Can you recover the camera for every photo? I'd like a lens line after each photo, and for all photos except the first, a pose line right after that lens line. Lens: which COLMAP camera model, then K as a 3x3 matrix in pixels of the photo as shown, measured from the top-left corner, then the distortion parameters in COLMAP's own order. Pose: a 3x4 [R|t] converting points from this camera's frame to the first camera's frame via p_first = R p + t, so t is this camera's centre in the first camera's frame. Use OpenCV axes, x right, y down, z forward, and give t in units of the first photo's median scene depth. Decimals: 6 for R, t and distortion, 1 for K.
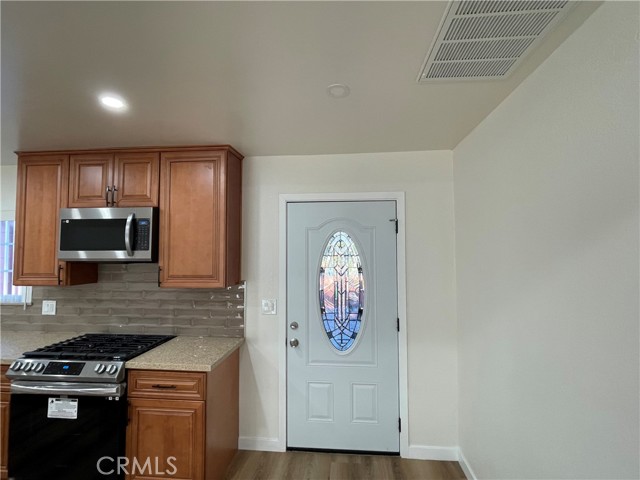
lens RADIAL K [[306.8, 0, 321.1], [0, 306.8, 239.2], [0, 0, 1]] dist [-0.004987, 0.001215]
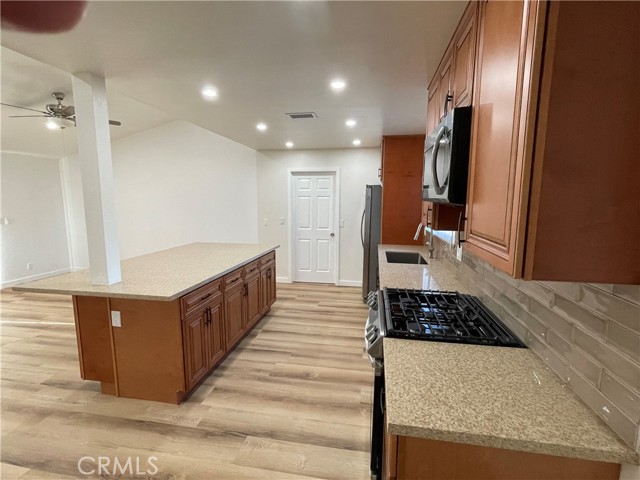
lens RADIAL K [[306.8, 0, 321.1], [0, 306.8, 239.2], [0, 0, 1]] dist [-0.004987, 0.001215]
pose [[-0.083831, 0.136528, -0.987083, 0.059821], [0.040155, 0.990228, 0.133553, 0.051353], [0.995671, -0.028440, -0.088494, 0.764851]]
